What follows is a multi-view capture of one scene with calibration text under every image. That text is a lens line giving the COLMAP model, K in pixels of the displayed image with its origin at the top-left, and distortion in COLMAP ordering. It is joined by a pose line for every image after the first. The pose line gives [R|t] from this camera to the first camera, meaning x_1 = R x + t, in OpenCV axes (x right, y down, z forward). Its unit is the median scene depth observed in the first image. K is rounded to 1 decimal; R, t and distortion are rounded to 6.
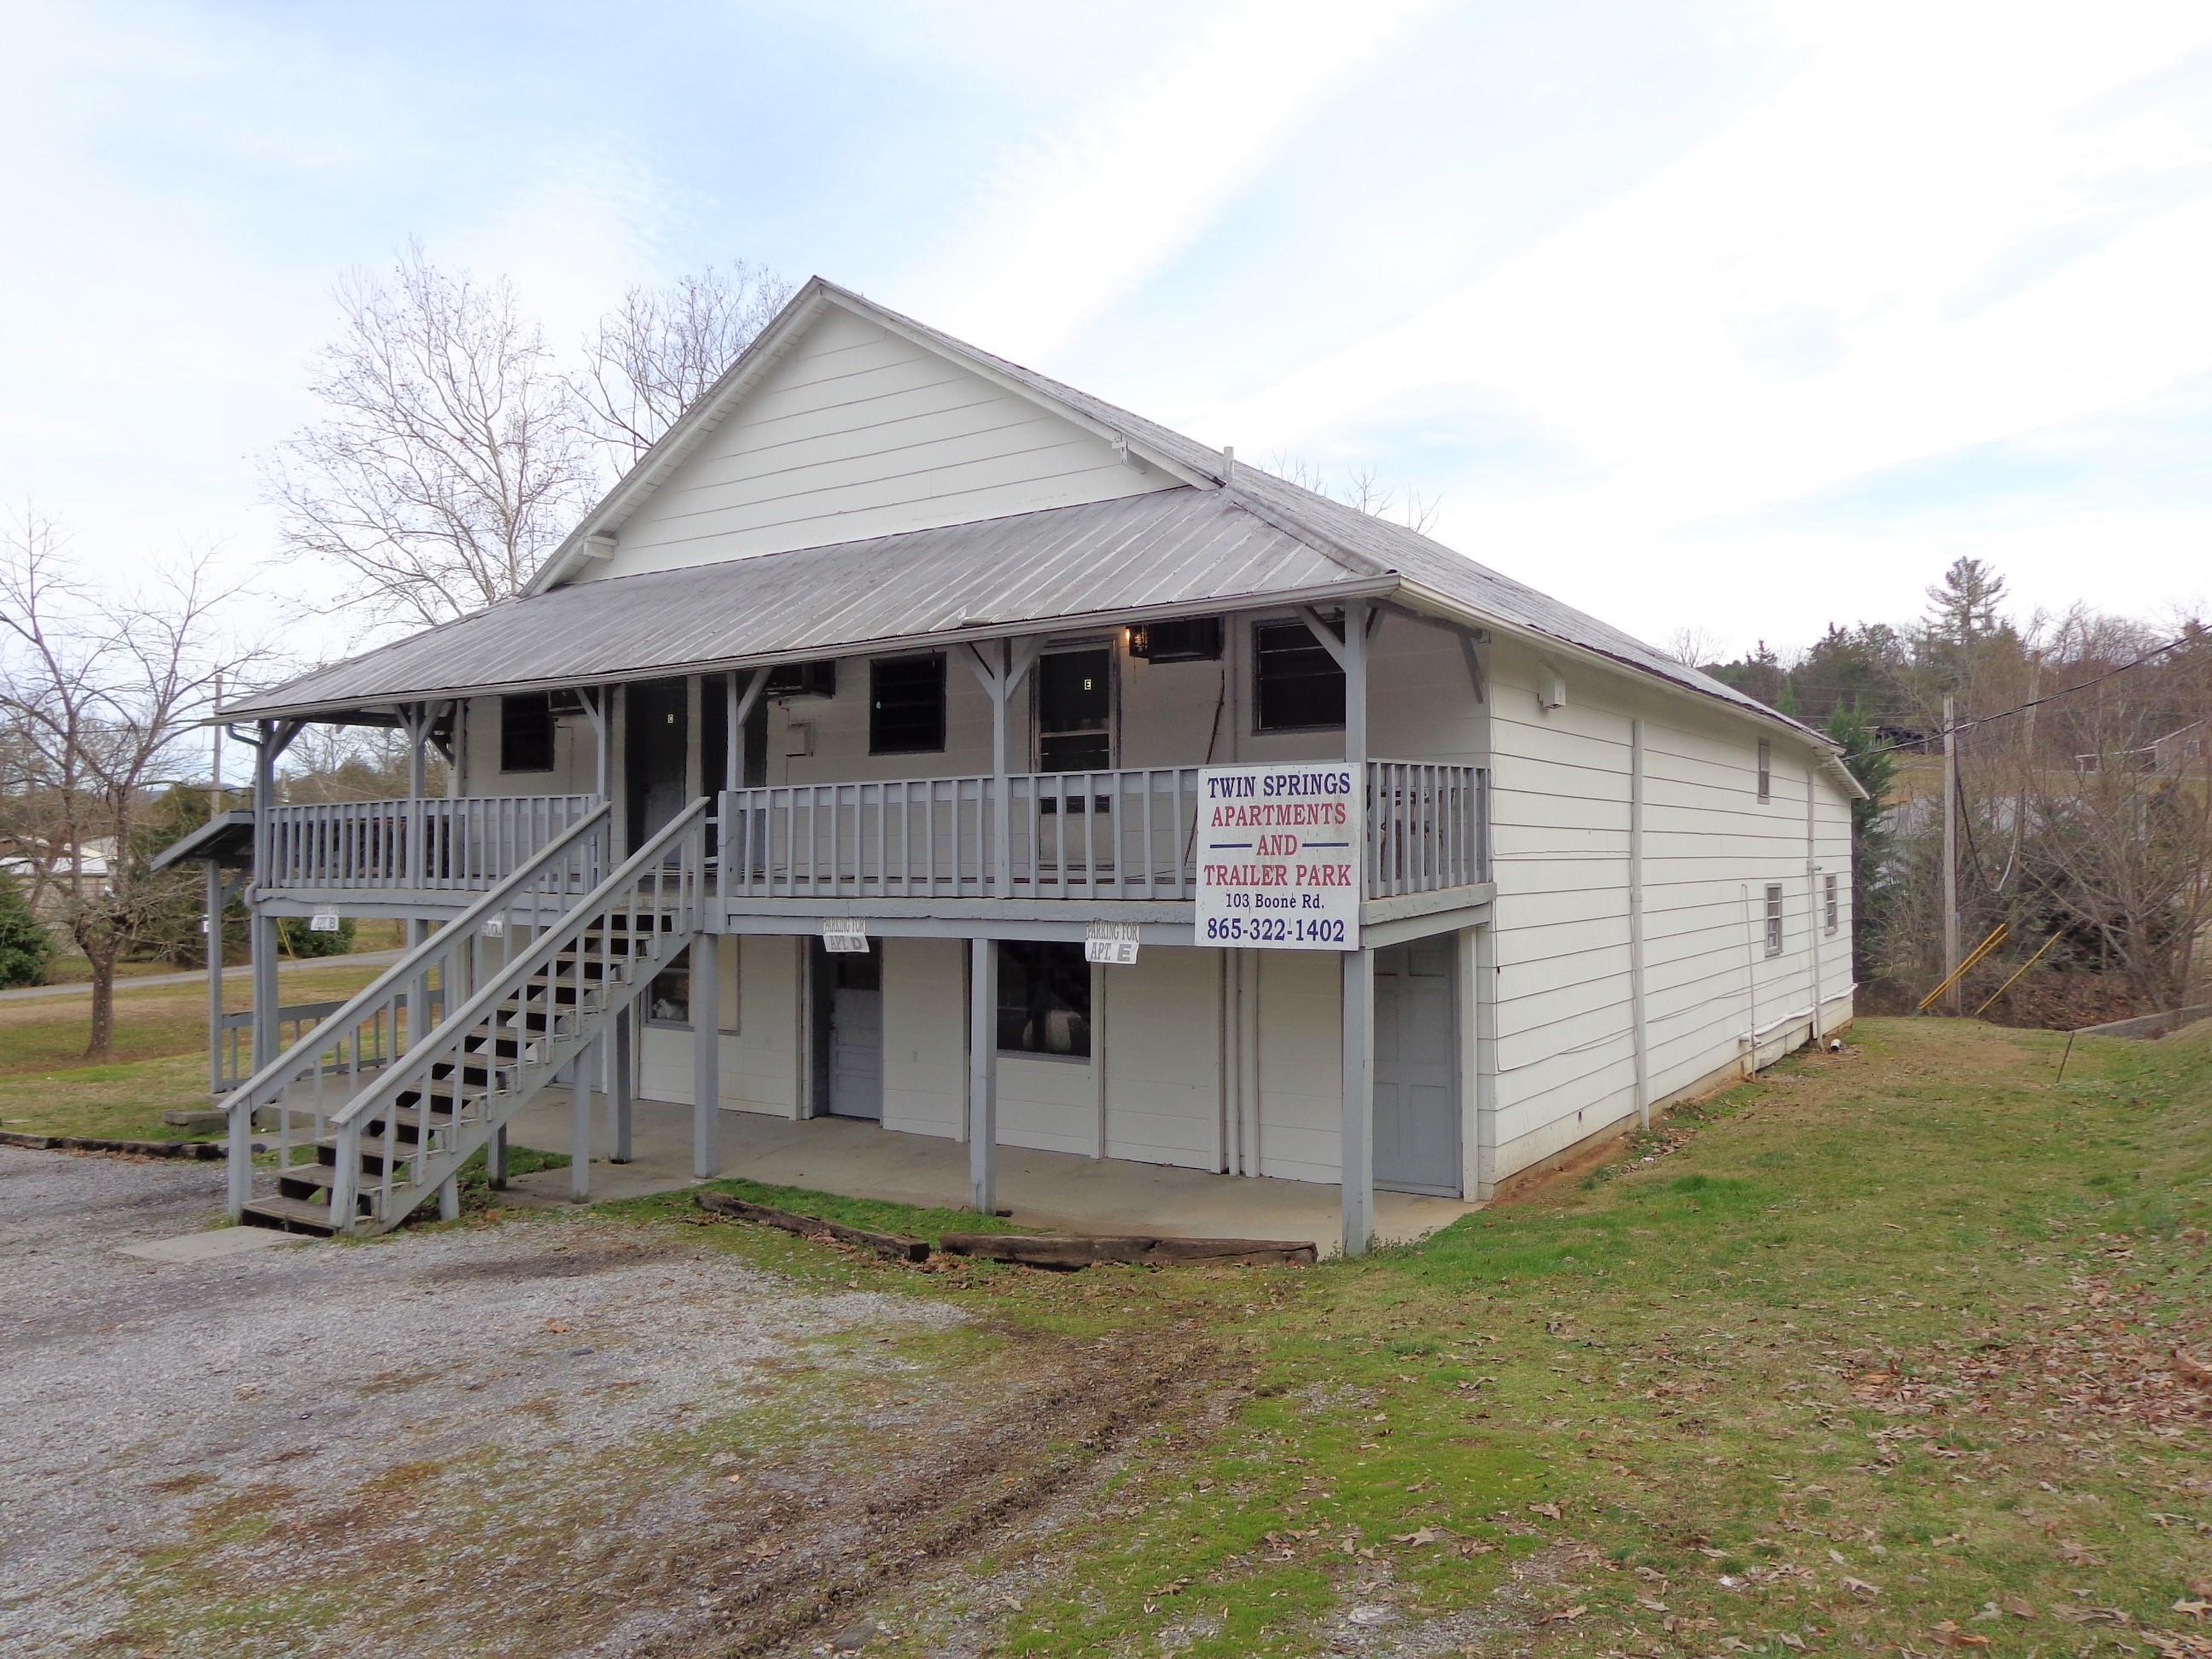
lens RADIAL K [[1539.9, 0, 1106.0], [0, 1539.9, 817.3], [0, 0, 1]] dist [-0.002367, 0.008010]
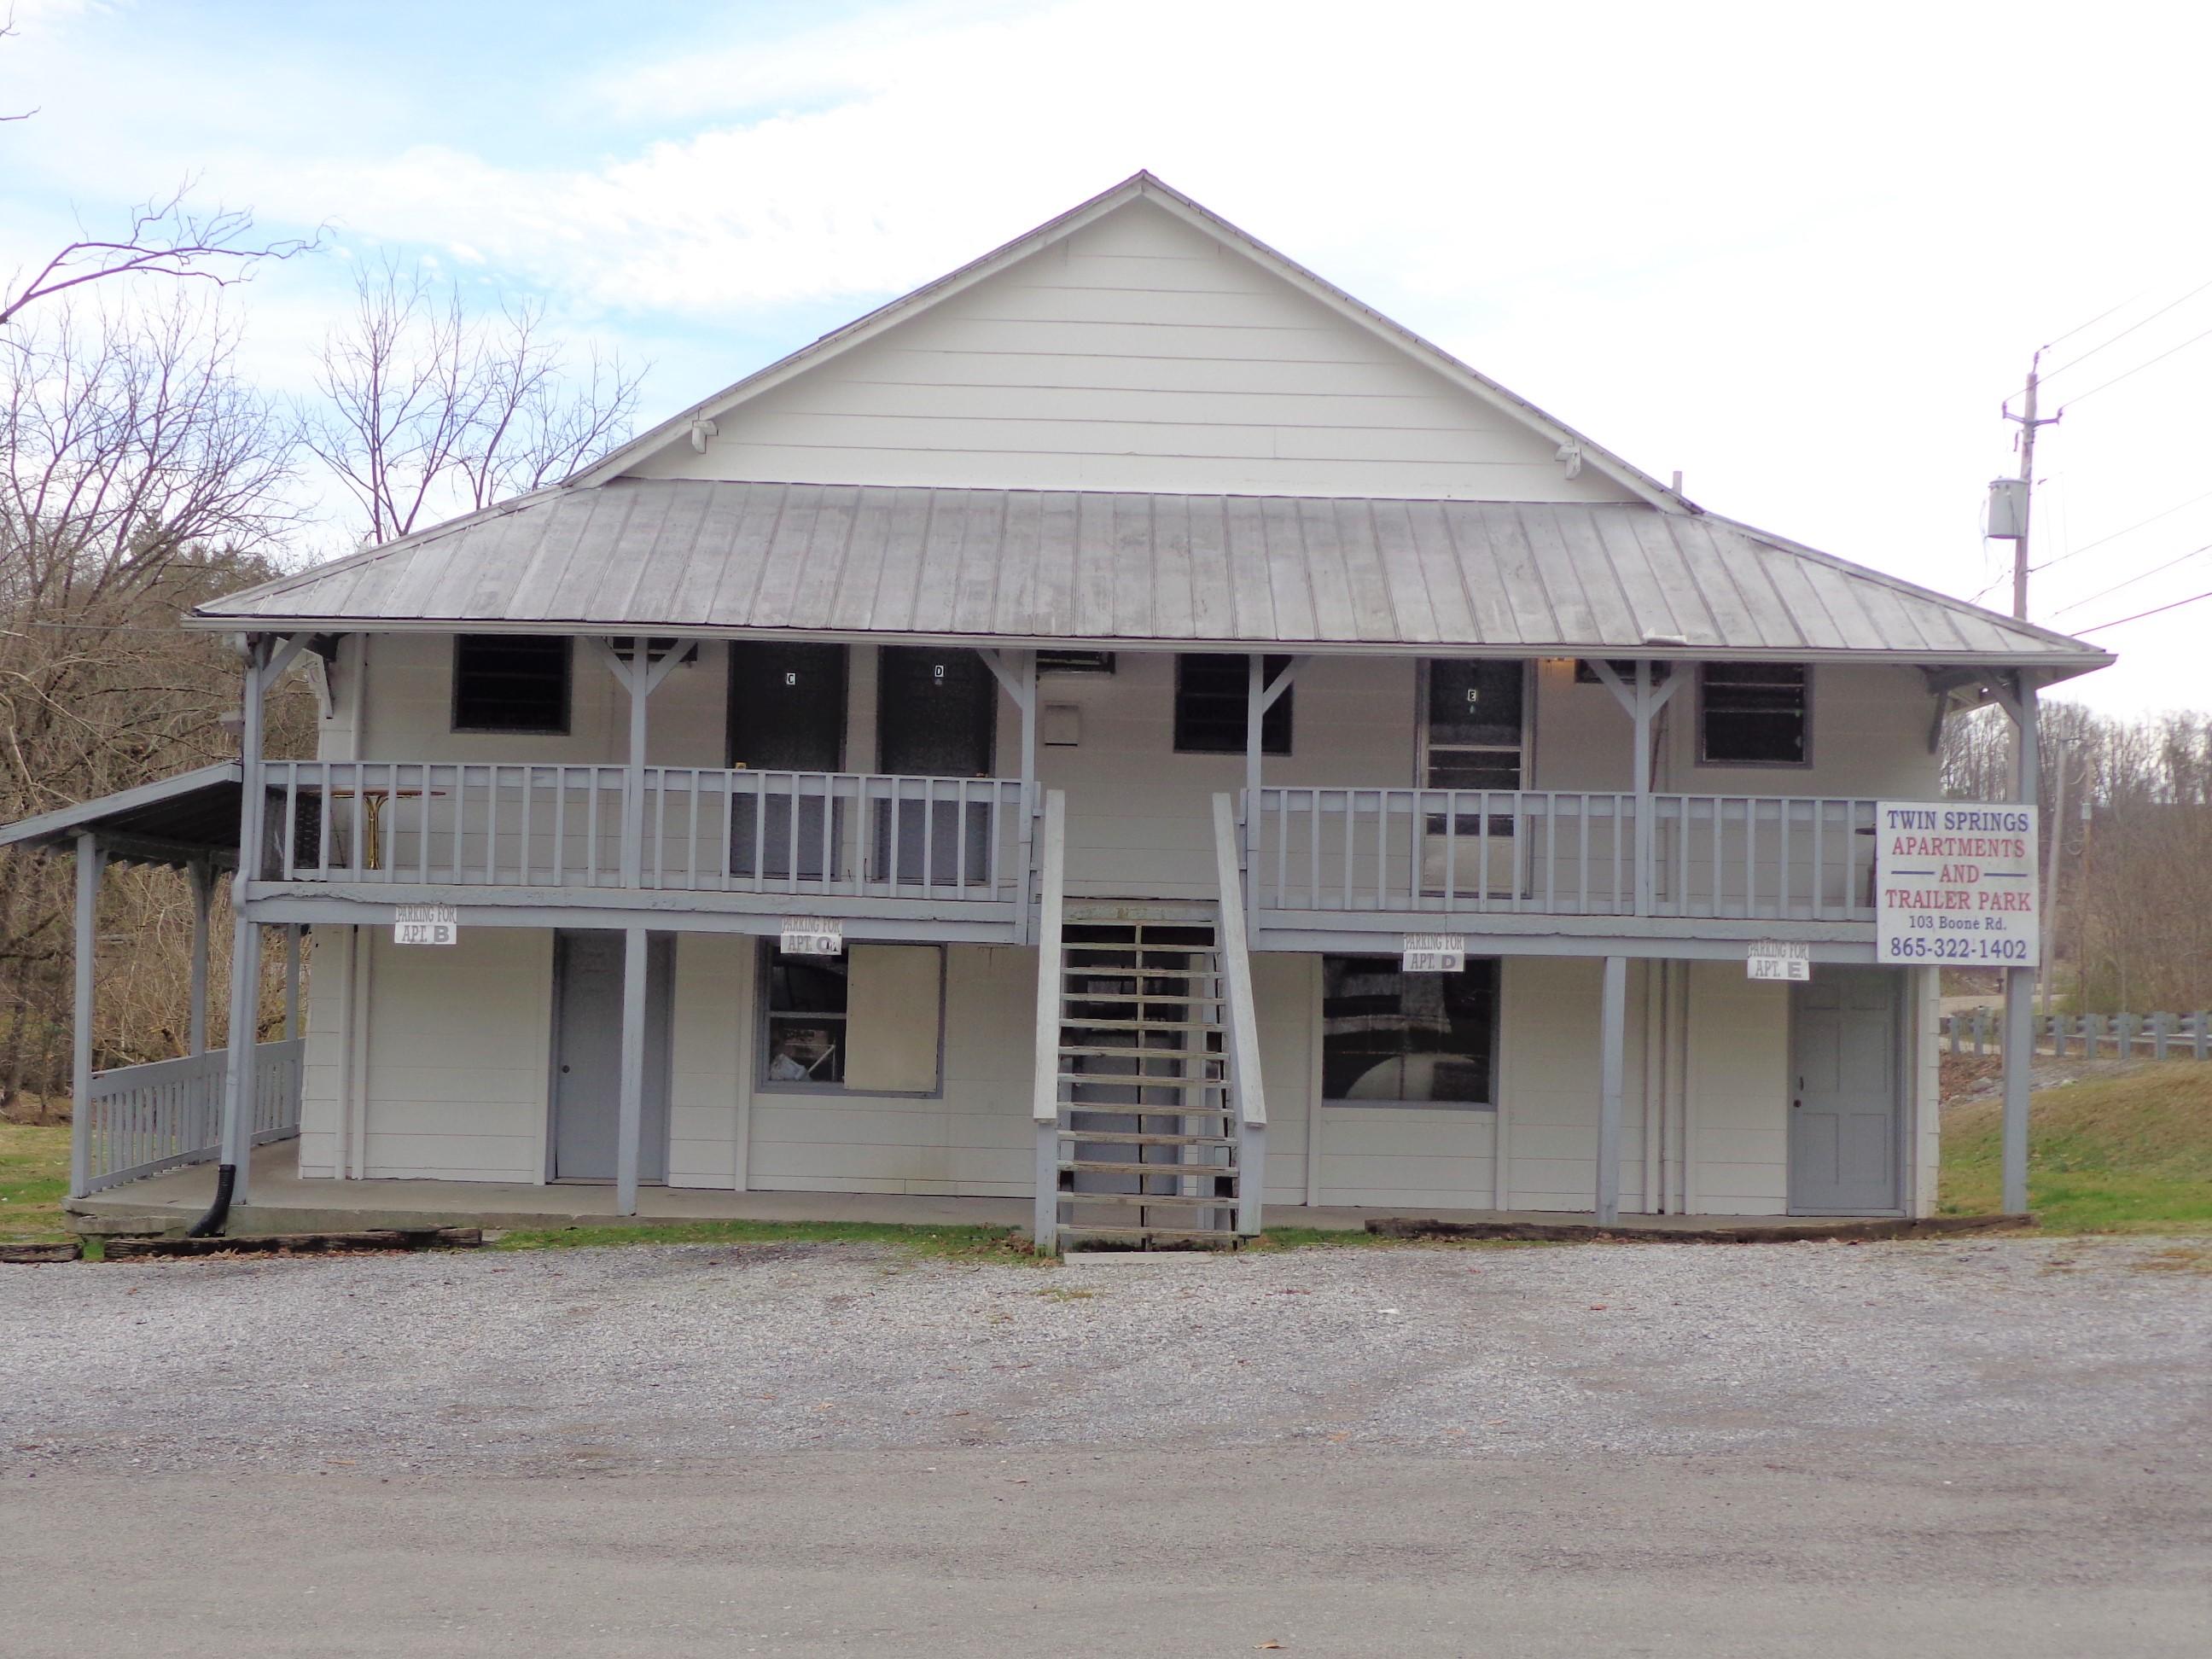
lens RADIAL K [[2799.3, 0, 1103.9], [0, 2799.3, 835.4], [0, 0, 1]] dist [-0.018248, 0.000000]
pose [[0.840895, 0.053719, 0.538526, -1.468265], [-0.043839, 0.998553, -0.031153, 0.078495], [-0.539420, 0.002588, 0.842033, -0.373560]]
